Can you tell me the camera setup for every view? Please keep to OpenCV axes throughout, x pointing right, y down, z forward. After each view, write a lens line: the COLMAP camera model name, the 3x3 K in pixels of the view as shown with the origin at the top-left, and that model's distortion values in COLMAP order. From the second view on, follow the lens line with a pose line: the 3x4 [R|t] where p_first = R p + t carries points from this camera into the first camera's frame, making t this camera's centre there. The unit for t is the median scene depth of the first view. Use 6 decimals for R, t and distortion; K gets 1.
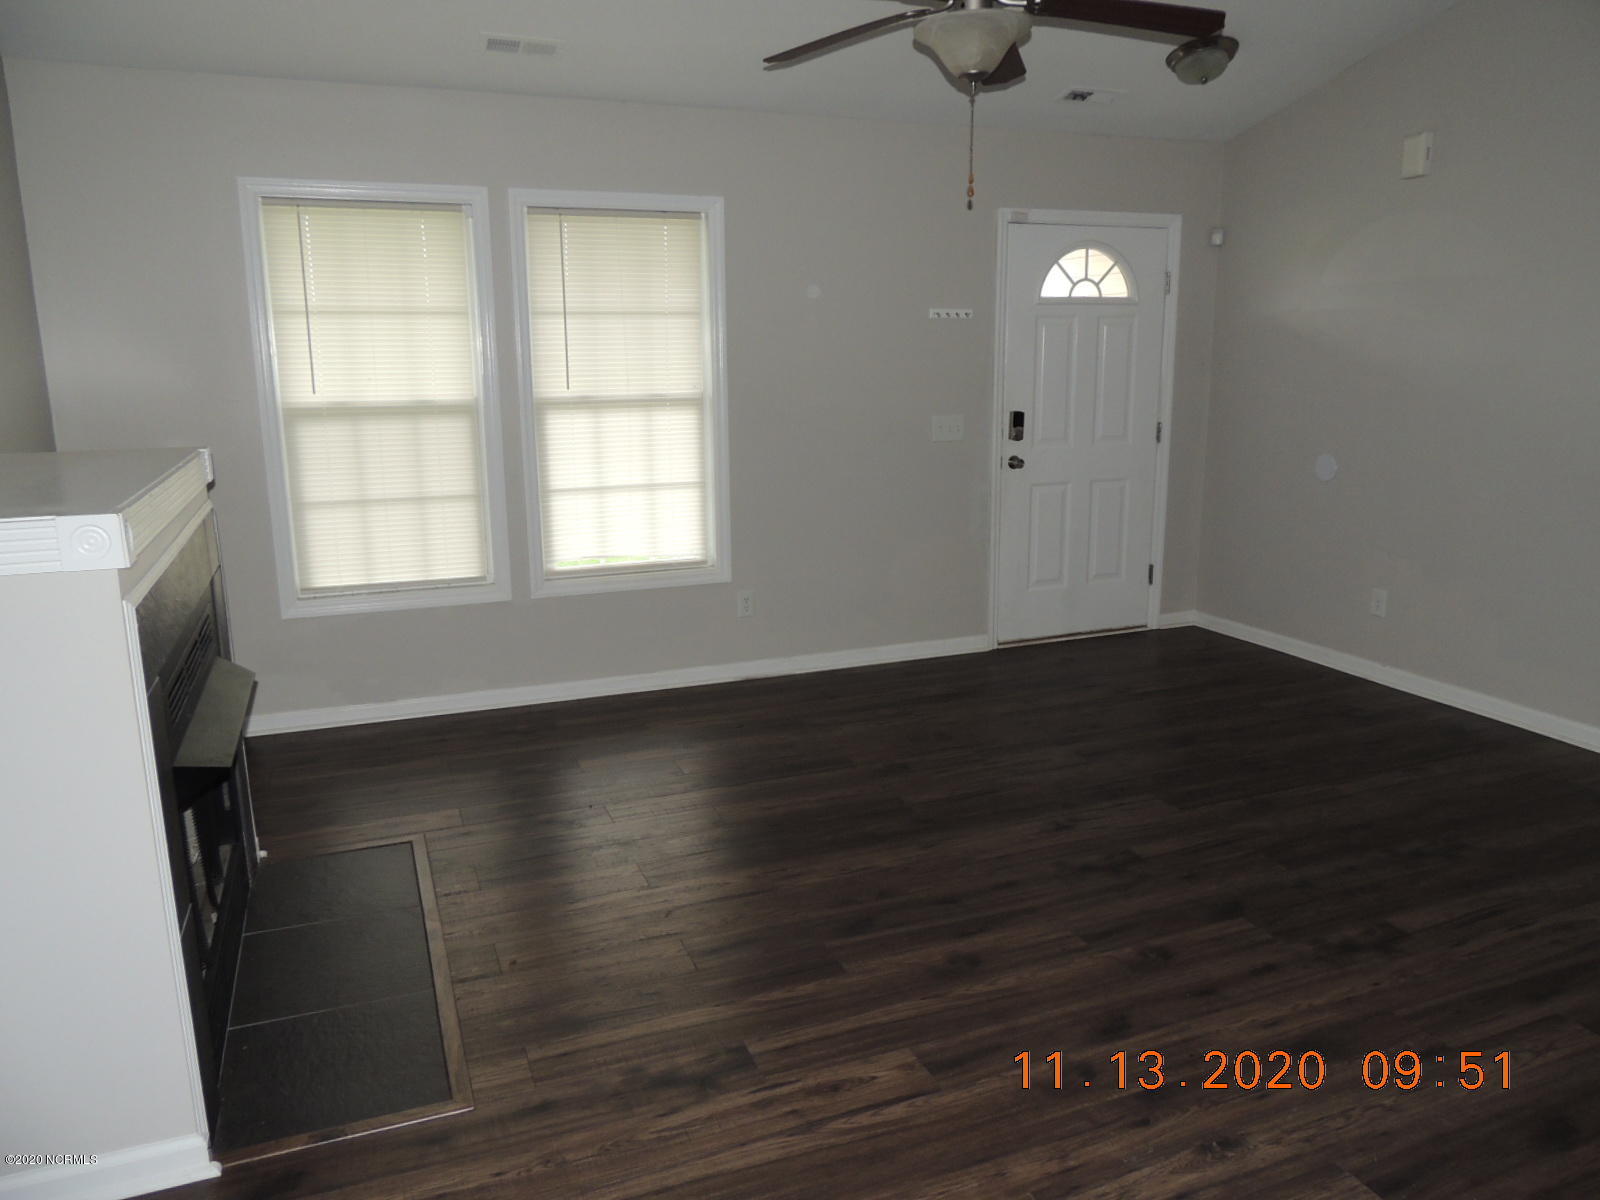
lens RADIAL K [[1131.4, 0, 800.0], [0, 1131.4, 600.0], [0, 0, 1]] dist [-0.023640, 0.004116]
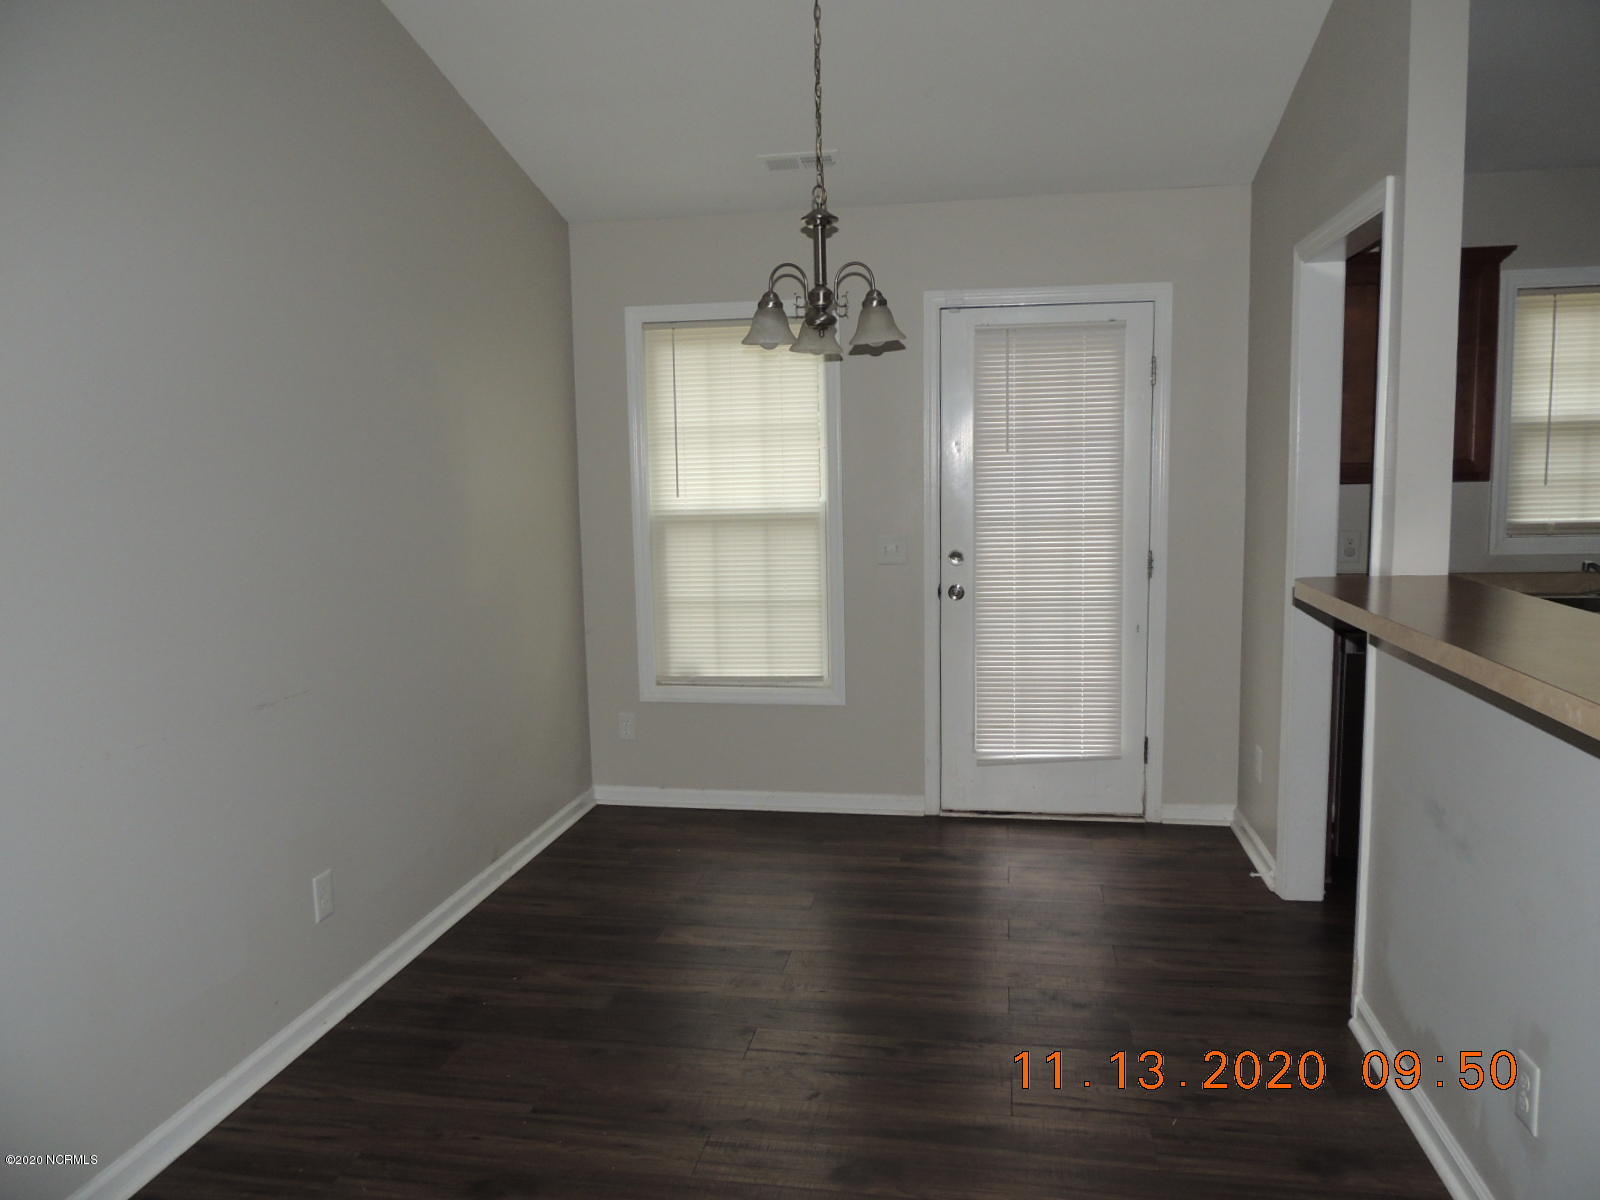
lens RADIAL K [[1131.4, 0, 800.0], [0, 1131.4, 600.0], [0, 0, 1]] dist [-0.023640, 0.004116]
pose [[0.865138, 0.062192, -0.497664, 0.630846], [-0.111570, 0.991283, -0.070075, -0.056983], [0.488967, 0.116149, 0.864535, 0.294500]]
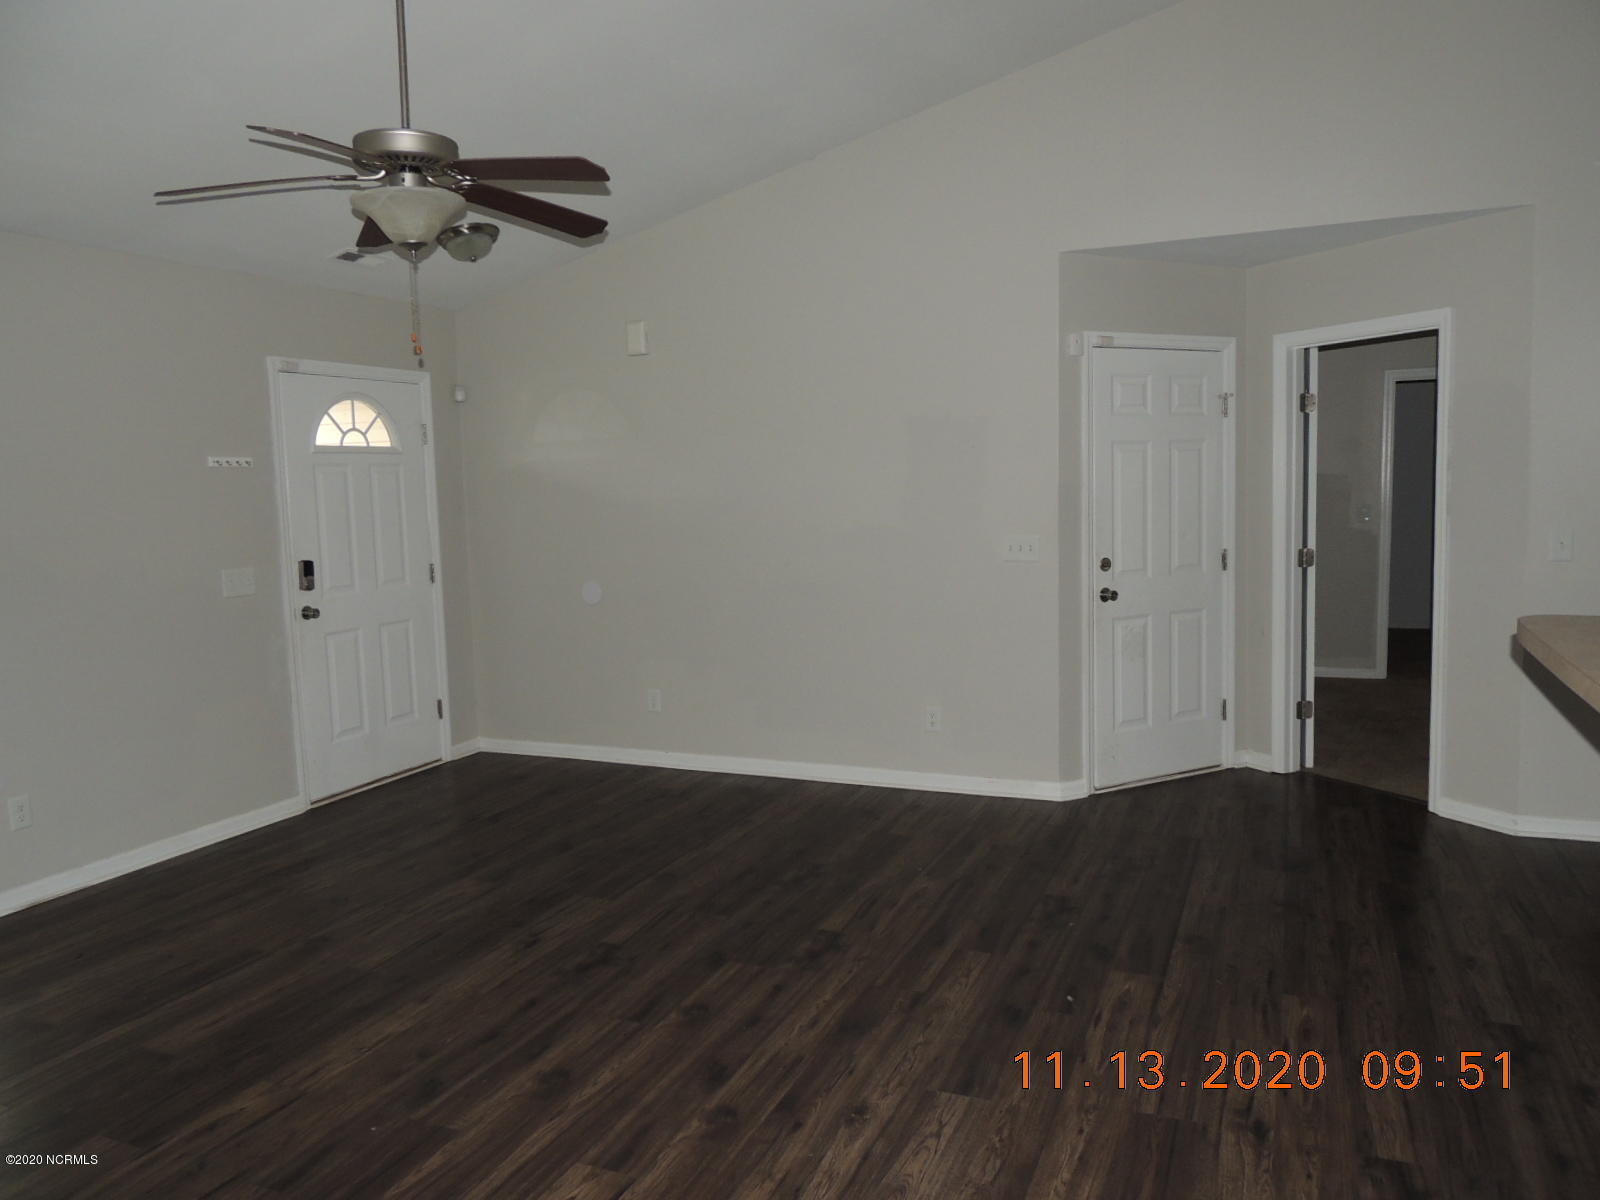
lens RADIAL K [[1134.0, 0, 800.0], [0, 1134.0, 600.0], [0, 0, 1]] dist [-0.007071, 0.003275]
pose [[0.714135, -0.080224, 0.695396, -0.220032], [0.167568, 0.984120, -0.058551, -0.006240], [-0.679656, 0.158340, 0.716238, 0.021399]]
